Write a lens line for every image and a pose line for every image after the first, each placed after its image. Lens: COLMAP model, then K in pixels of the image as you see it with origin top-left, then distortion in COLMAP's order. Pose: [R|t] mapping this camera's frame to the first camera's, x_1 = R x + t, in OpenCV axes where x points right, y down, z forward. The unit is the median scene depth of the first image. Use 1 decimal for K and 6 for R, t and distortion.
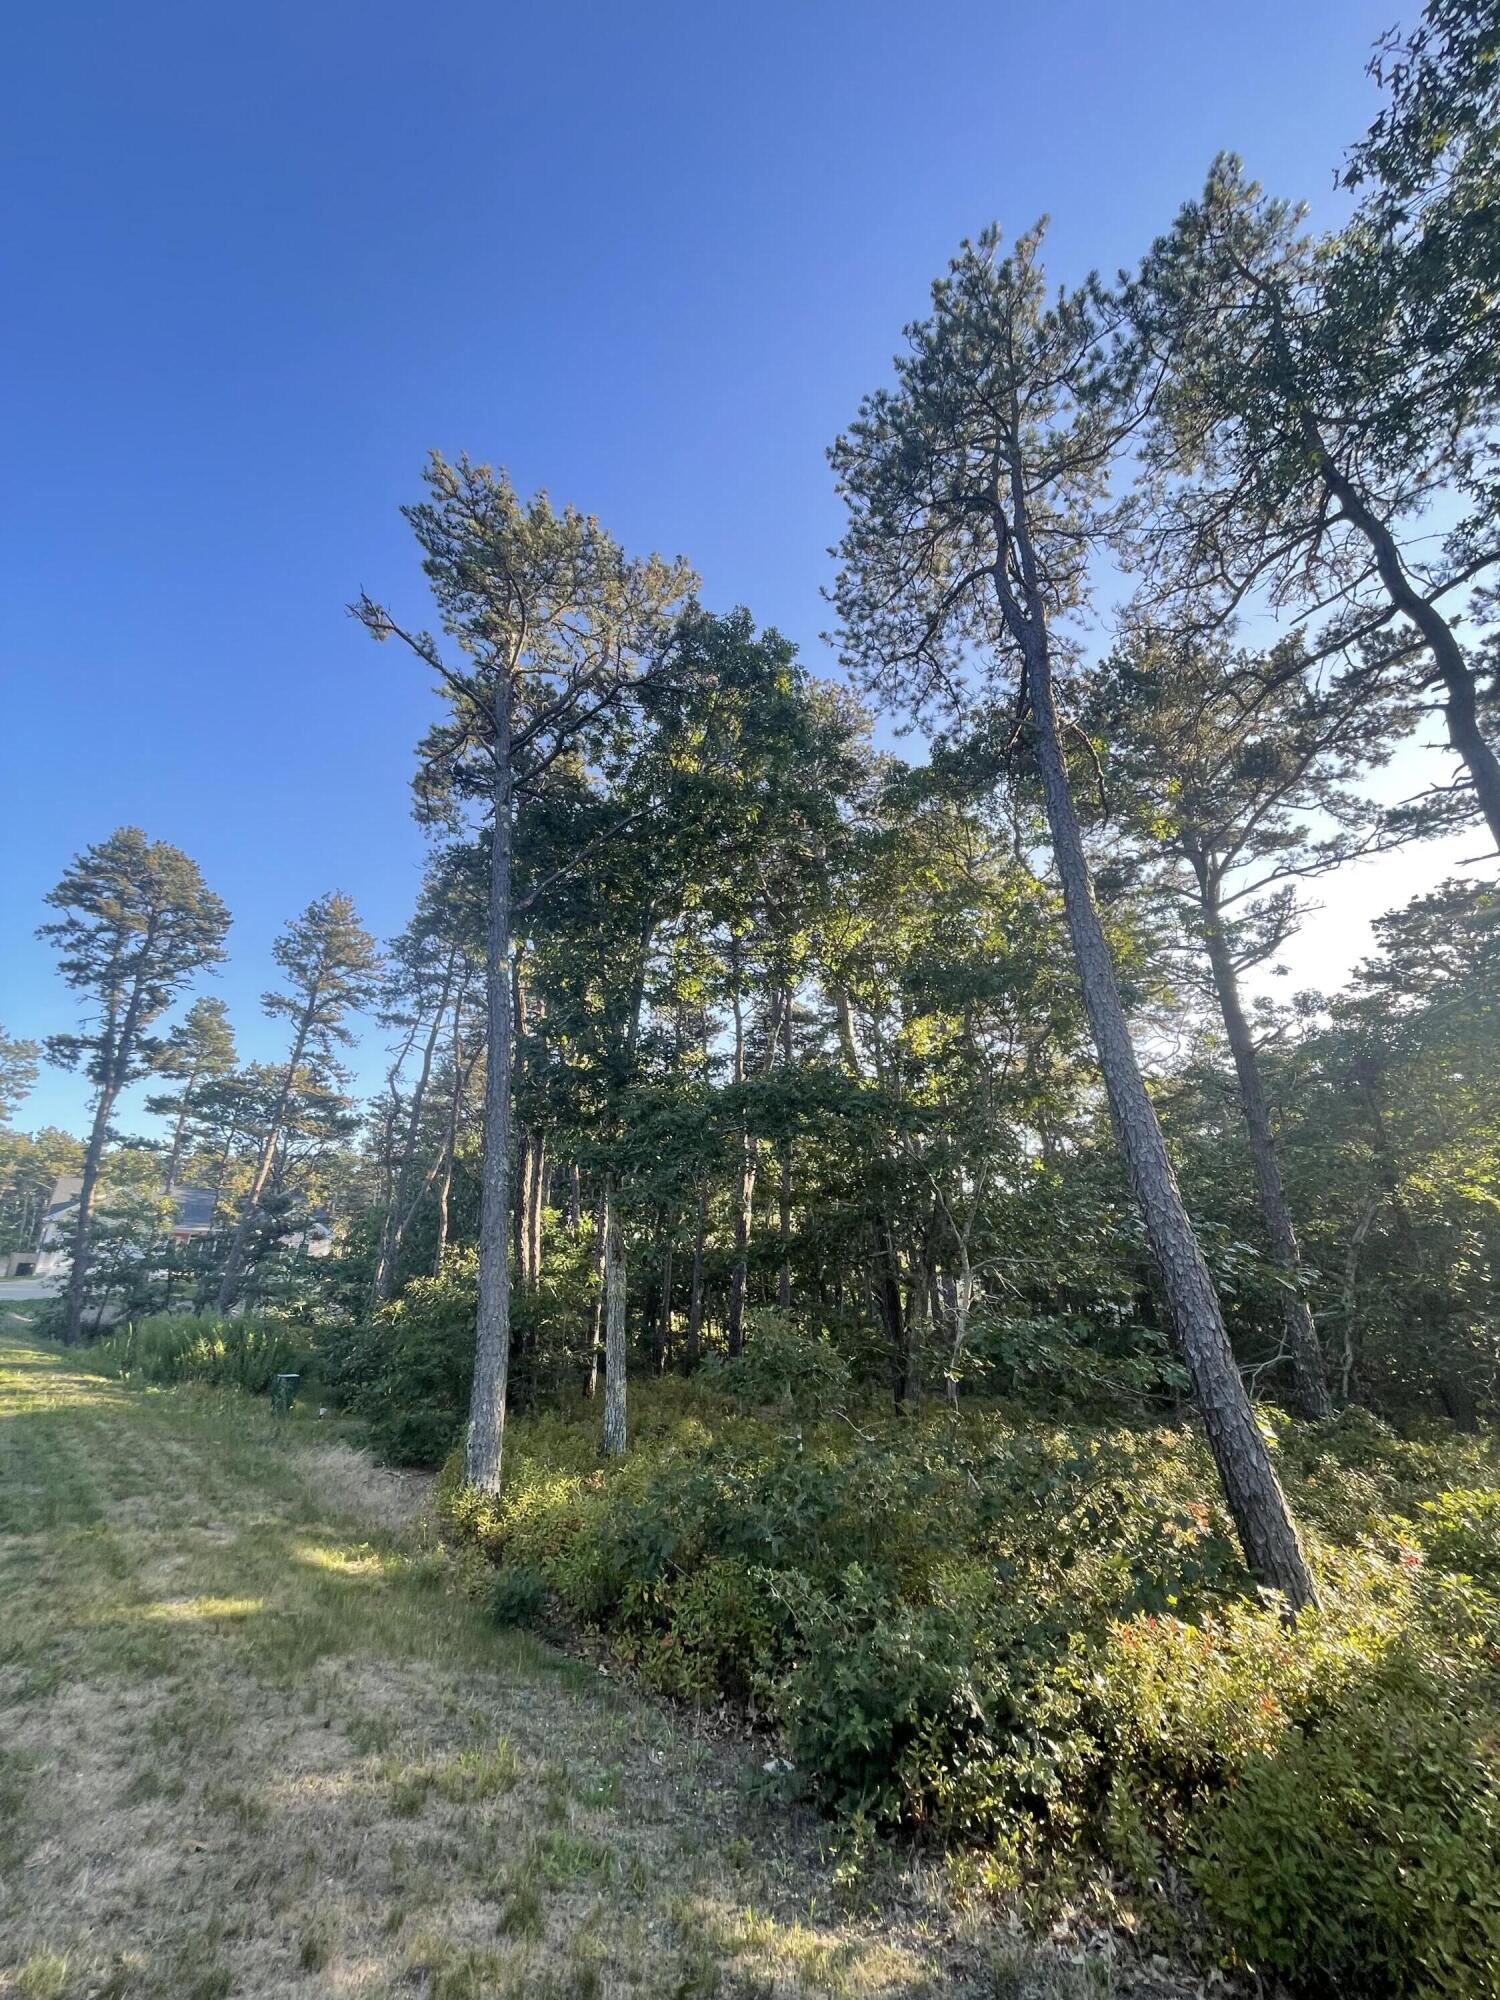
lens RADIAL K [[806.3, 0, 753.3], [0, 806.3, 1002.7], [0, 0, 1]] dist [-0.006366, 0.000233]
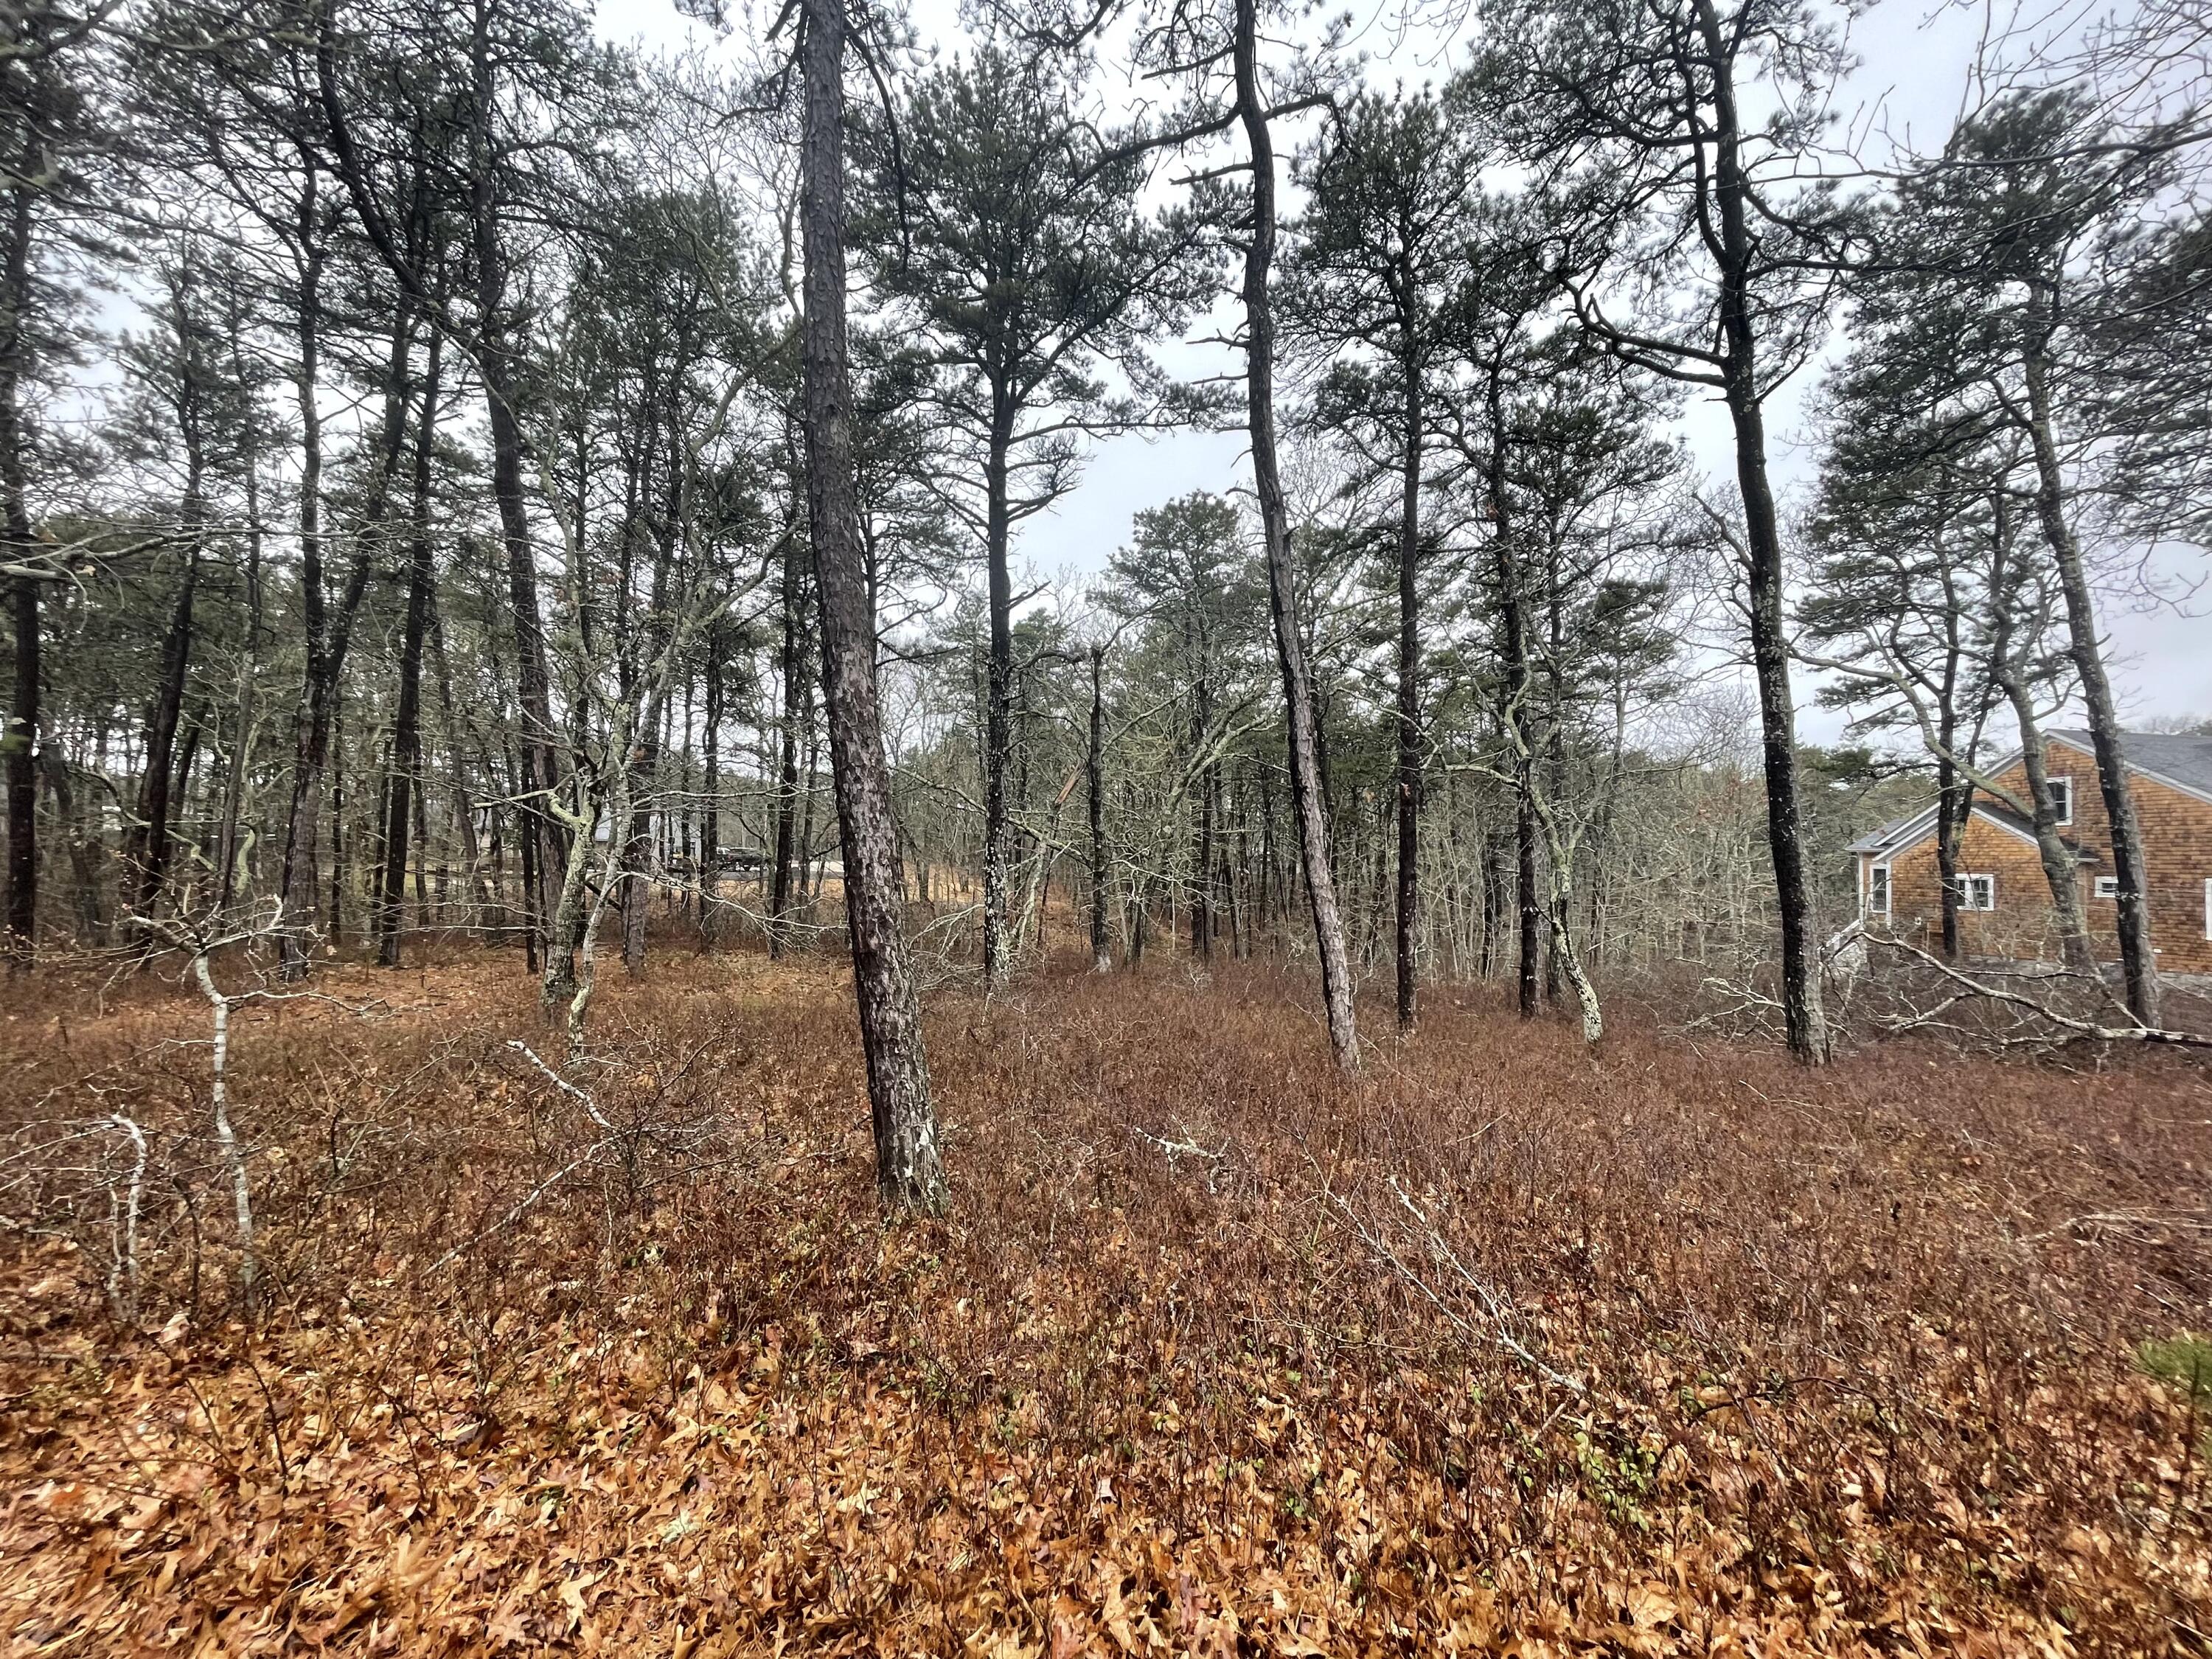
lens RADIAL K [[891.8, 0, 1116.7], [0, 891.8, 837.0], [0, 0, 1]] dist [-0.006366, 0.000233]
pose [[0.774450, 0.015147, 0.632454, 0.072685], [-0.219345, 0.944130, 0.245981, 0.038001], [-0.593393, -0.329225, 0.734503, 0.073260]]
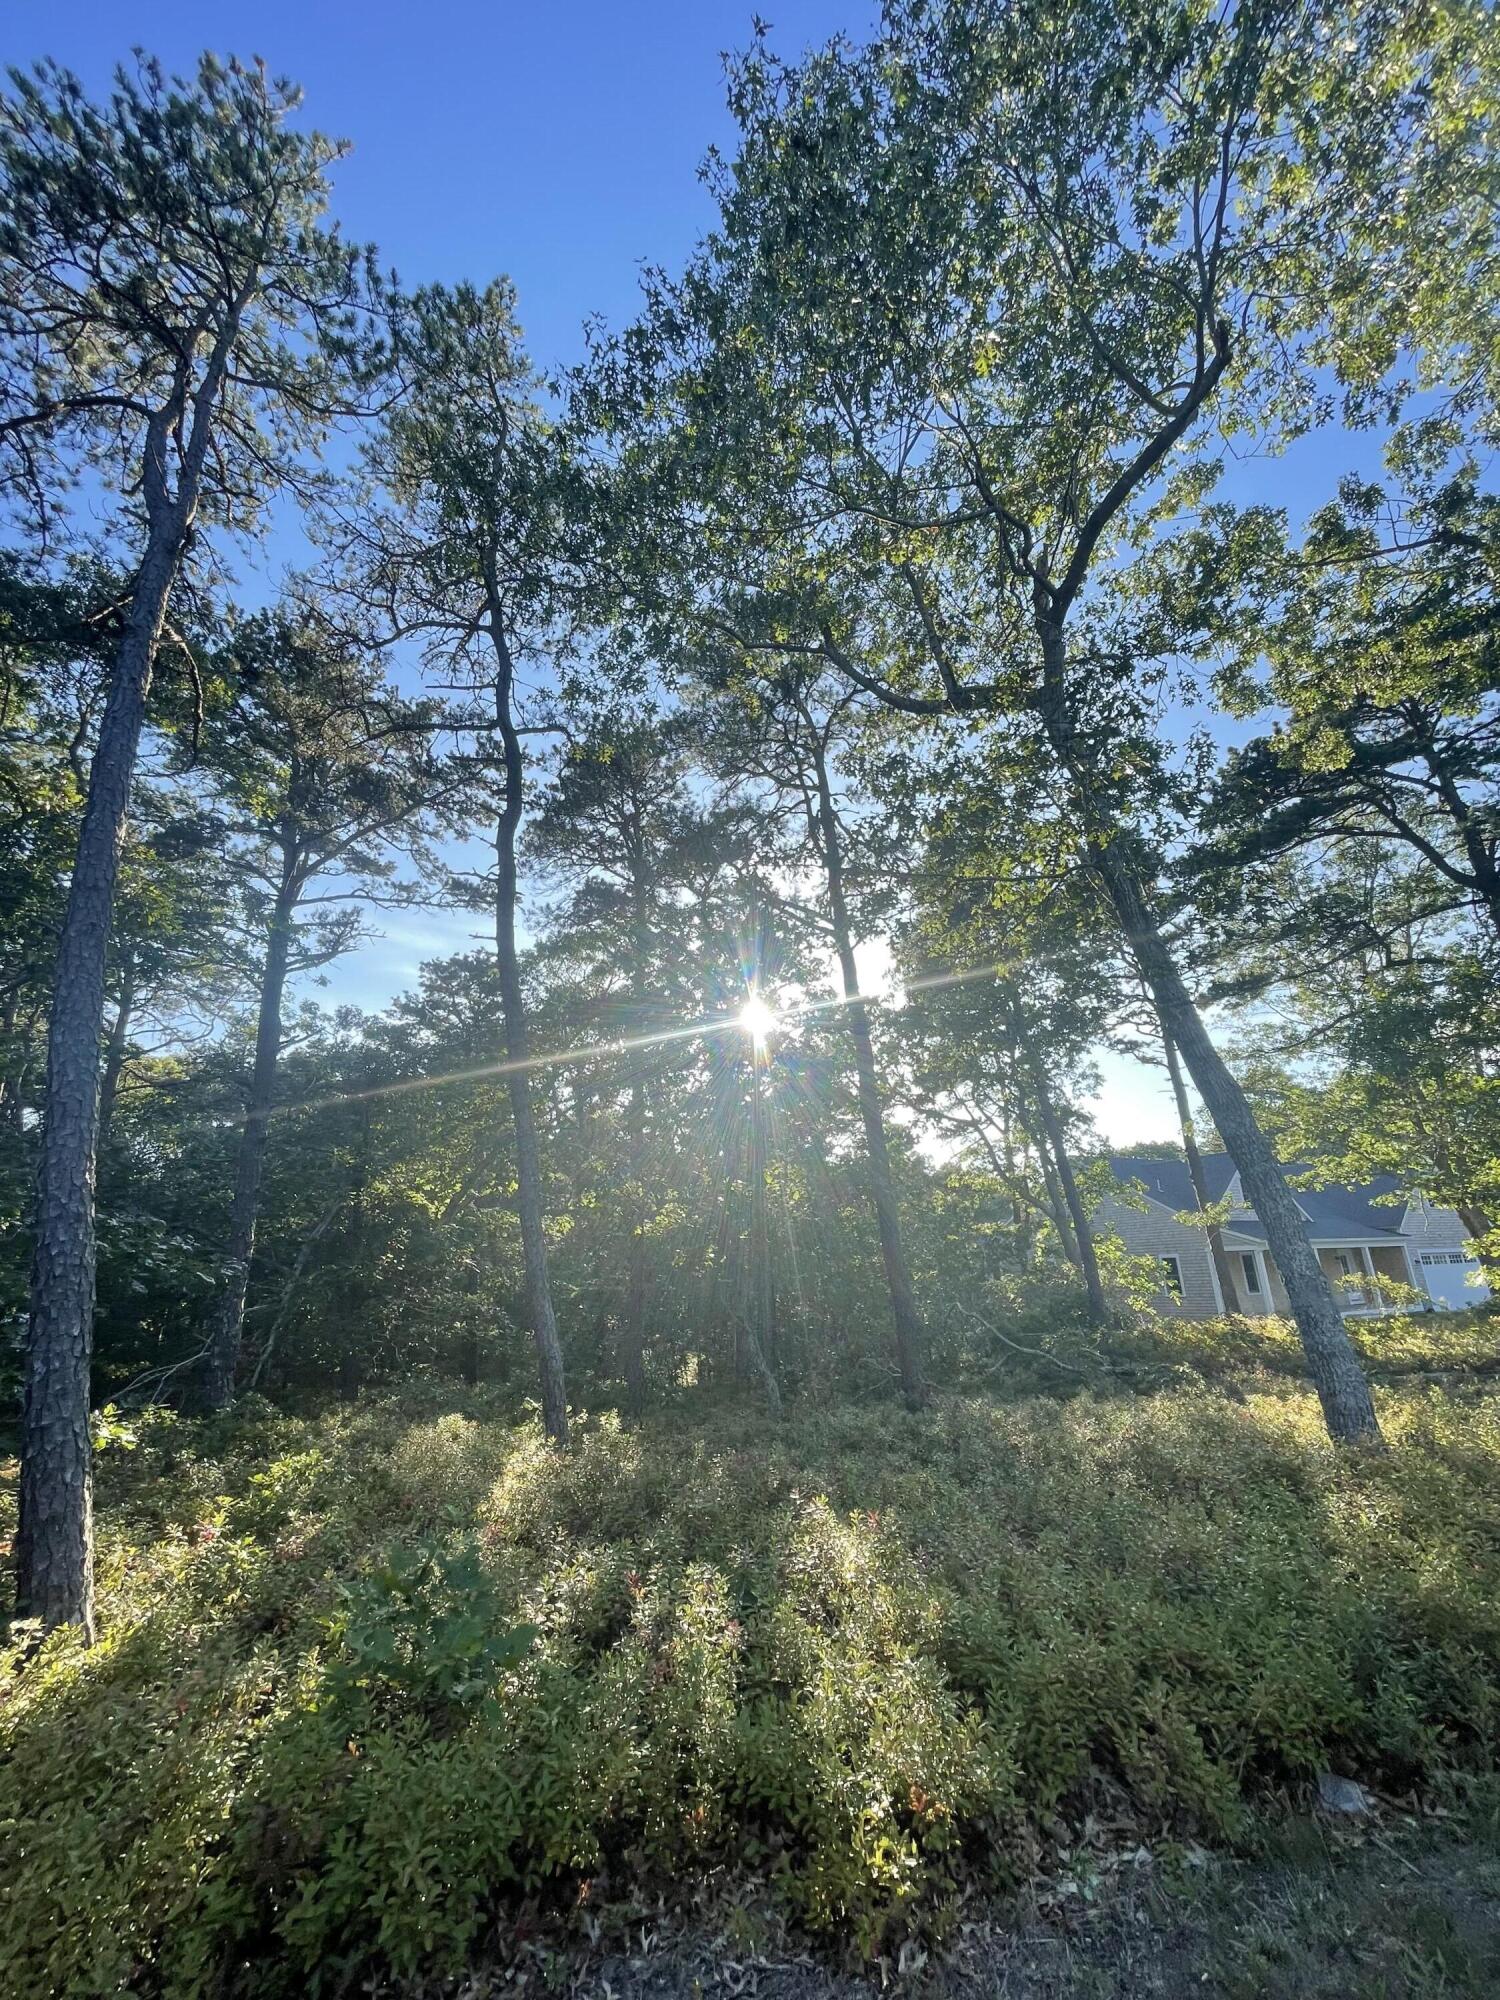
lens RADIAL K [[806.3, 0, 759.6], [0, 806.3, 1002.1], [0, 0, 1]] dist [-0.006366, 0.000233]
pose [[0.455329, 0.247450, 0.855245, 0.023930], [-0.250813, 0.957346, -0.143459, -0.005320], [-0.854264, -0.149186, 0.497972, -0.017030]]
